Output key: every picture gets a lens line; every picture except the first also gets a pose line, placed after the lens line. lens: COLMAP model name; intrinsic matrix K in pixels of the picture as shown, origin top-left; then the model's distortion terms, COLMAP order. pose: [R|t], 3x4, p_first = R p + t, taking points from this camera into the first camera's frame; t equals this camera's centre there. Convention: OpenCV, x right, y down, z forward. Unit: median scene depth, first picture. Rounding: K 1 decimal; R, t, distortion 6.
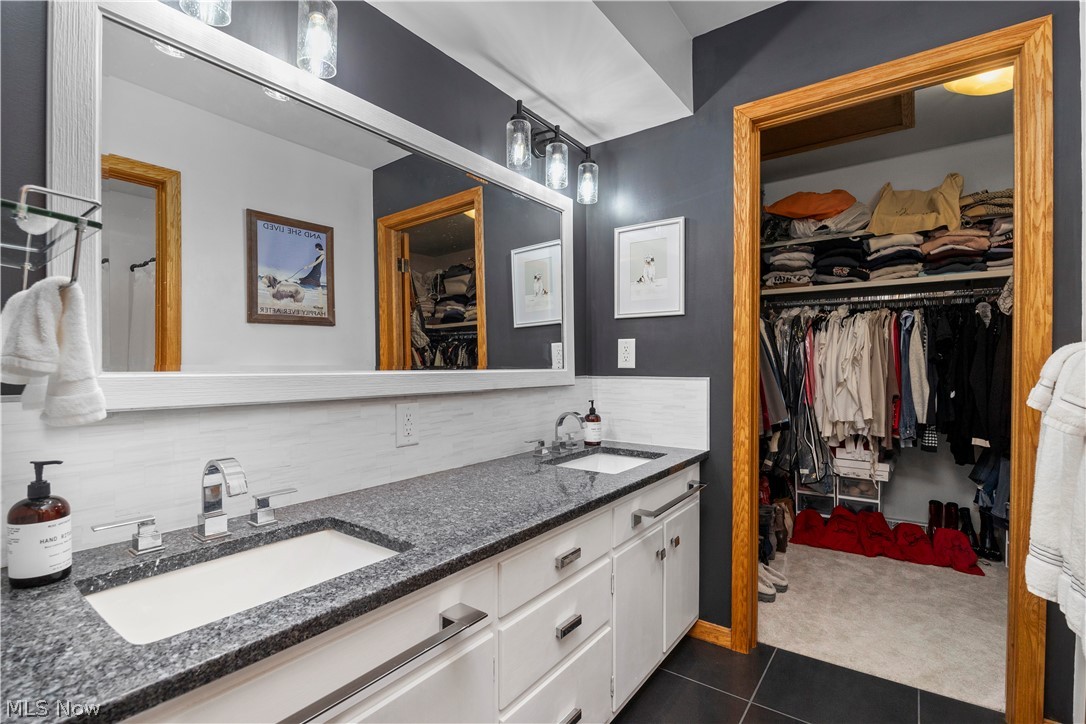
lens RADIAL K [[529.1, 0, 541.2], [0, 529.1, 359.0], [0, 0, 1]] dist [-0.012753, -0.000459]
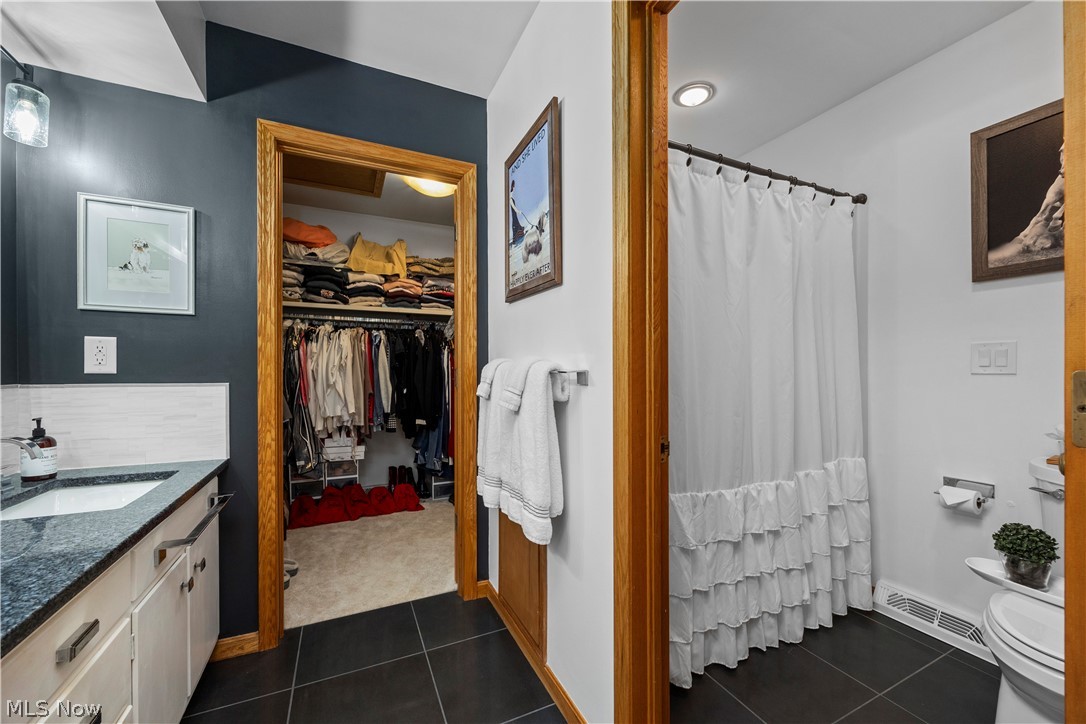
lens RADIAL K [[434.8, 0, 546.9], [0, 434.8, 362.8], [0, 0, 1]] dist [-0.001016, 0.000057]
pose [[0.445228, 0.018894, 0.895218, -0.117762], [-0.013861, 0.999803, -0.014208, 0.001169], [-0.895310, -0.006083, 0.445402, 0.105881]]
